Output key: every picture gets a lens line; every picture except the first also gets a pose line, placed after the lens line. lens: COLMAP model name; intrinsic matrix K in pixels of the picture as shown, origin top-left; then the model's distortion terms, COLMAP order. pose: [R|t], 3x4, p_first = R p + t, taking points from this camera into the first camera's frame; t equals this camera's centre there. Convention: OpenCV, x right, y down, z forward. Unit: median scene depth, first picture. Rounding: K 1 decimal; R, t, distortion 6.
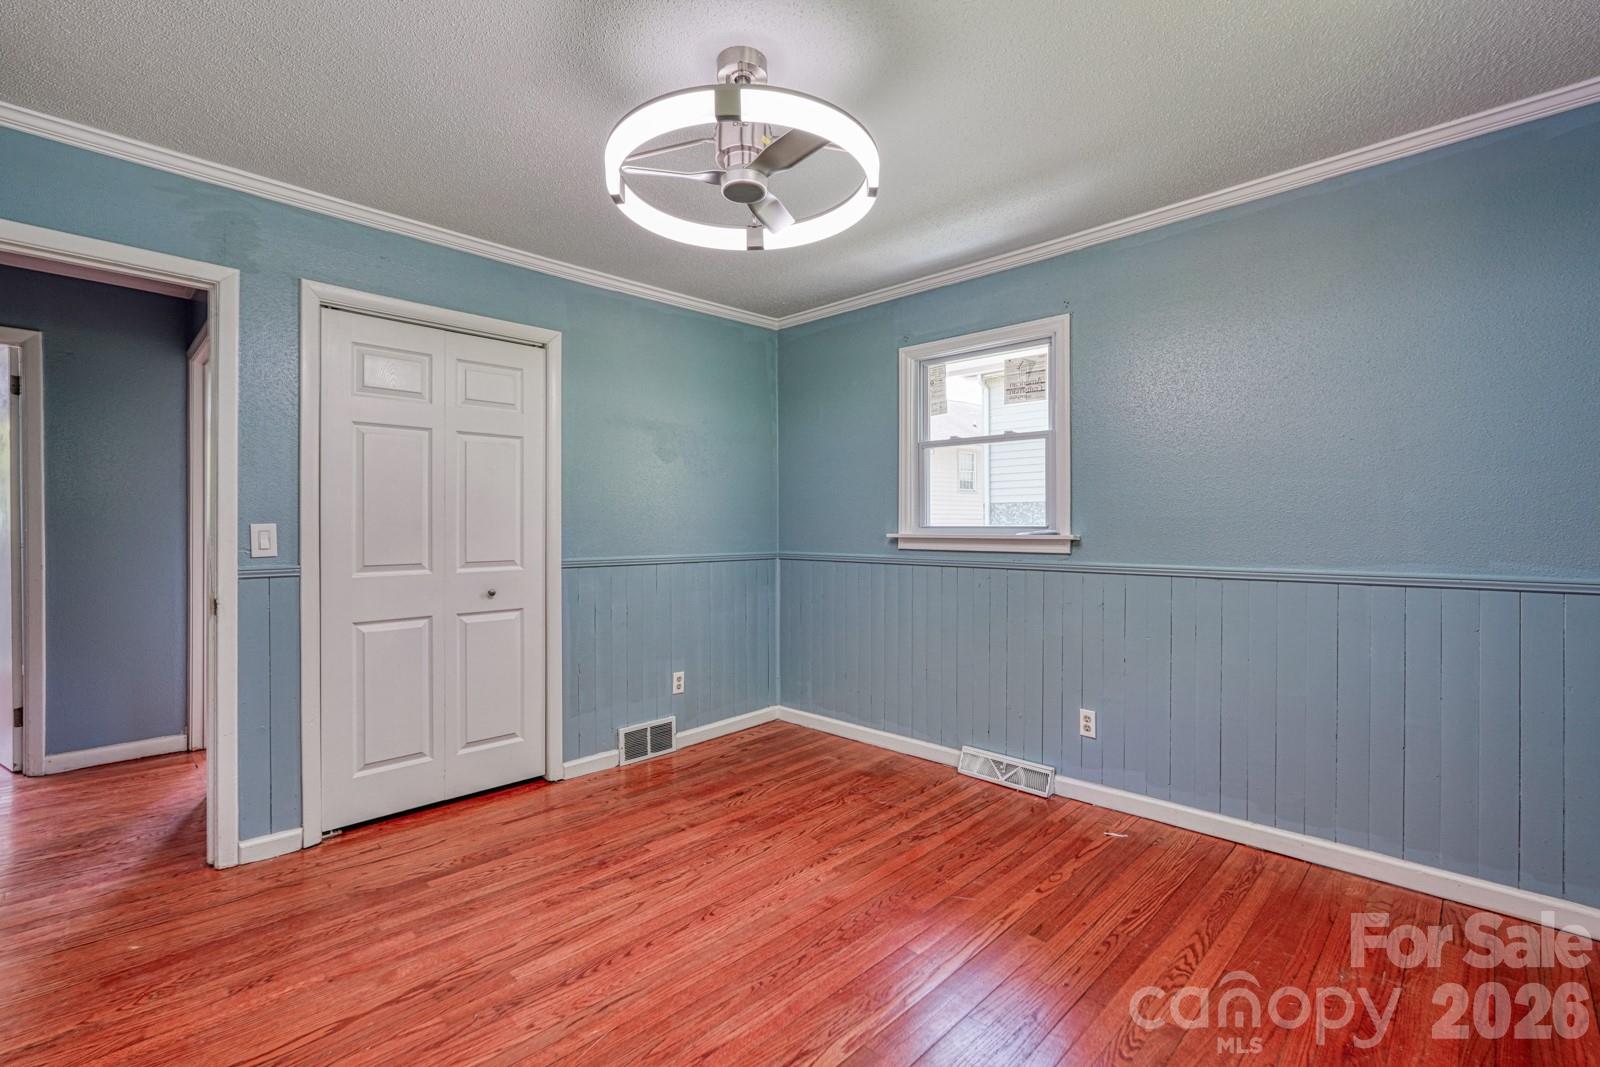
lens RADIAL K [[713.8, 0, 800.0], [0, 713.8, 524.5], [0, 0, 1]] dist [-0.015672, 0.008373]
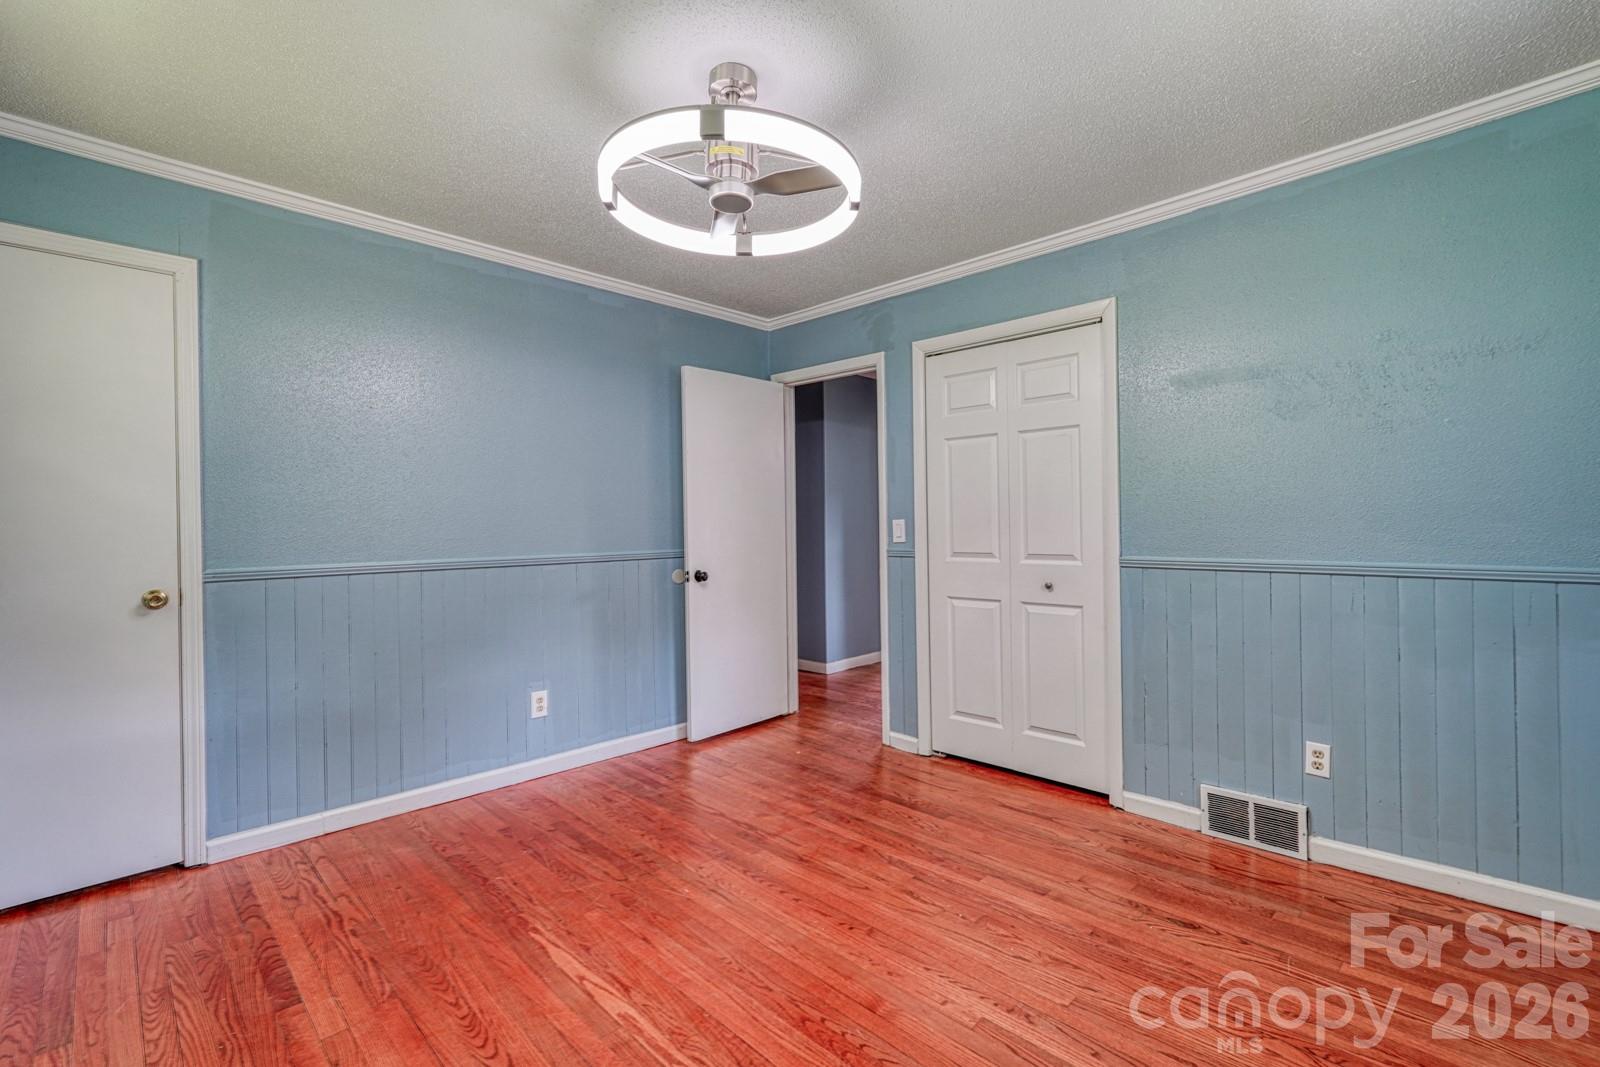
lens RADIAL K [[713.8, 0, 800.0], [0, 713.8, 524.5], [0, 0, 1]] dist [-0.015672, 0.008373]
pose [[-0.005773, 0.003392, -0.999978, 0.598924], [0.013478, 0.999904, 0.003314, 0.001032], [0.999893, -0.013458, -0.005819, 0.680795]]
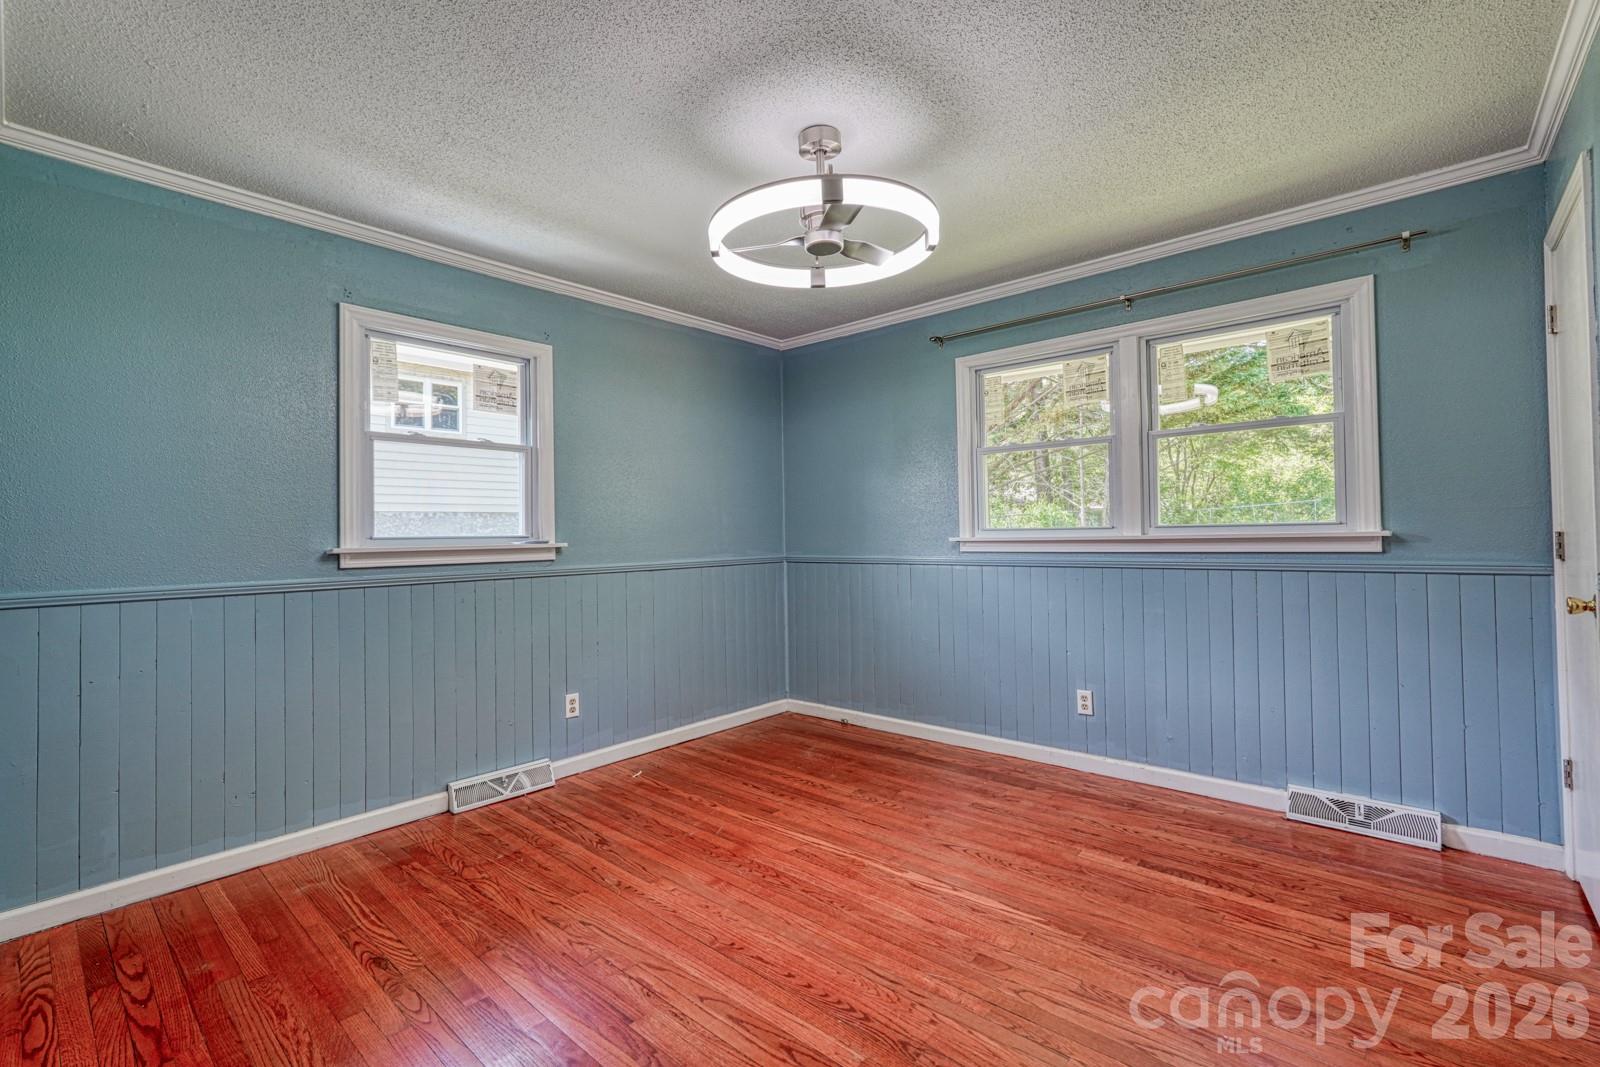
lens RADIAL K [[713.8, 0, 800.0], [0, 713.8, 524.5], [0, 0, 1]] dist [-0.015672, 0.008373]
pose [[-0.053372, 0.015240, 0.998458, -0.775086], [0.012037, 0.999821, -0.014618, 0.006193], [-0.998502, 0.011239, -0.053545, 0.688326]]
